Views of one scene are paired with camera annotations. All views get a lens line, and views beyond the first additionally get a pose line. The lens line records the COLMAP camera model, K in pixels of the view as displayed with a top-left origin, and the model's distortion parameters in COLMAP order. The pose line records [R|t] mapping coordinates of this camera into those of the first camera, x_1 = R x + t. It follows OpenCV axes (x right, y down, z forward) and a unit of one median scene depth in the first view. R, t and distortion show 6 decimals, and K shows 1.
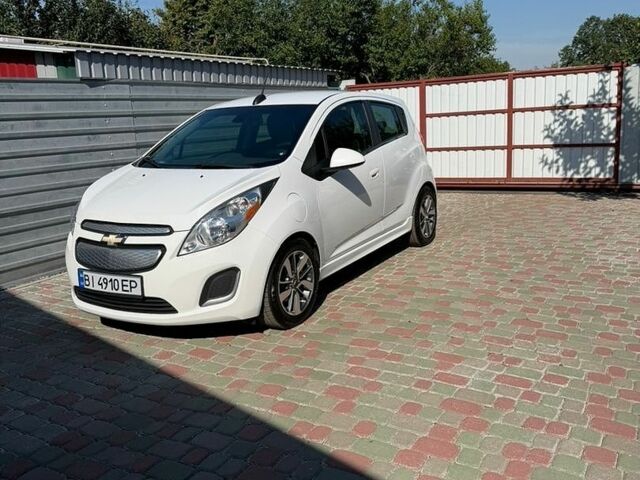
lens RADIAL K [[610.4, 0, 320.0], [0, 610.4, 240.0], [0, 0, 1]] dist [0.037286, -0.004539]
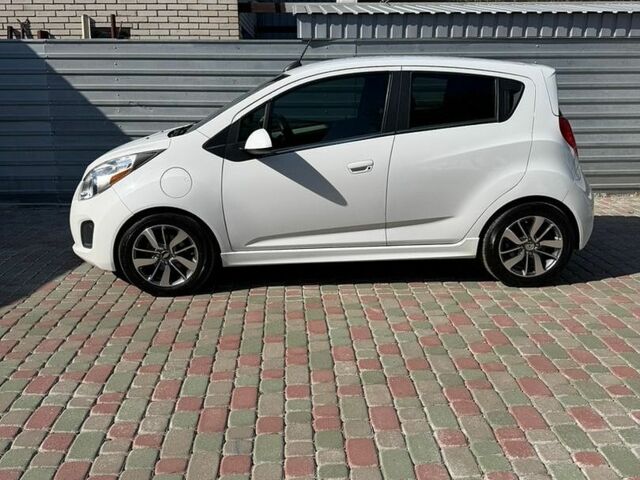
lens RADIAL K [[610.4, 0, 320.0], [0, 610.4, 240.0], [0, 0, 1]] dist [0.037286, -0.004539]
pose [[0.540044, 0.264629, -0.798952, 0.727199], [-0.197044, 0.962655, 0.185660, -0.155911], [0.818246, 0.057164, 0.572020, 0.515610]]
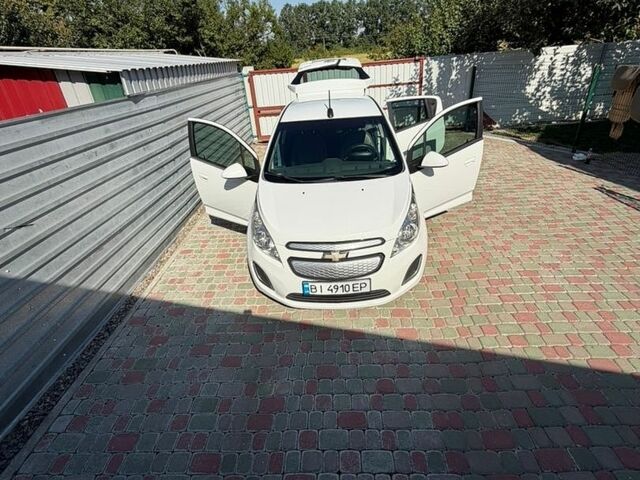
lens RADIAL K [[343.9, 0, 330.1], [0, 343.9, 239.1], [0, 0, 1]] dist [-0.001092, -0.000817]
pose [[0.876723, -0.240468, 0.416573, -0.475994], [0.125510, 0.950429, 0.284487, -0.179504], [-0.464332, -0.197132, 0.863443, 0.288046]]
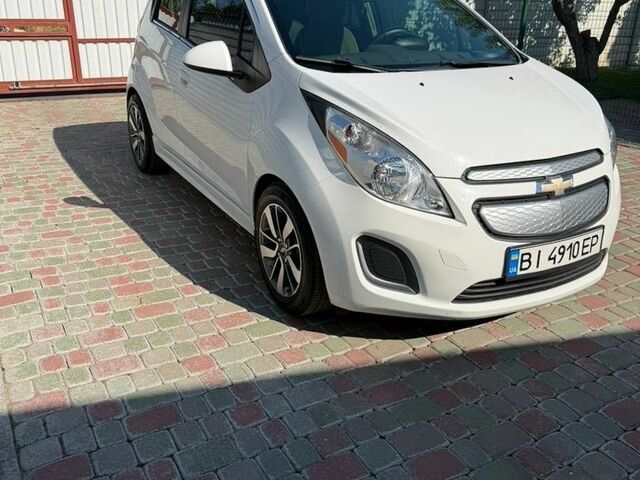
lens RADIAL K [[610.4, 0, 320.0], [0, 610.4, 240.0], [0, 0, 1]] dist [0.037286, -0.004539]
pose [[0.503420, -0.270377, 0.820649, -0.746289], [0.137468, 0.962744, 0.232864, -0.096149], [-0.853036, -0.004415, 0.521833, 0.650556]]
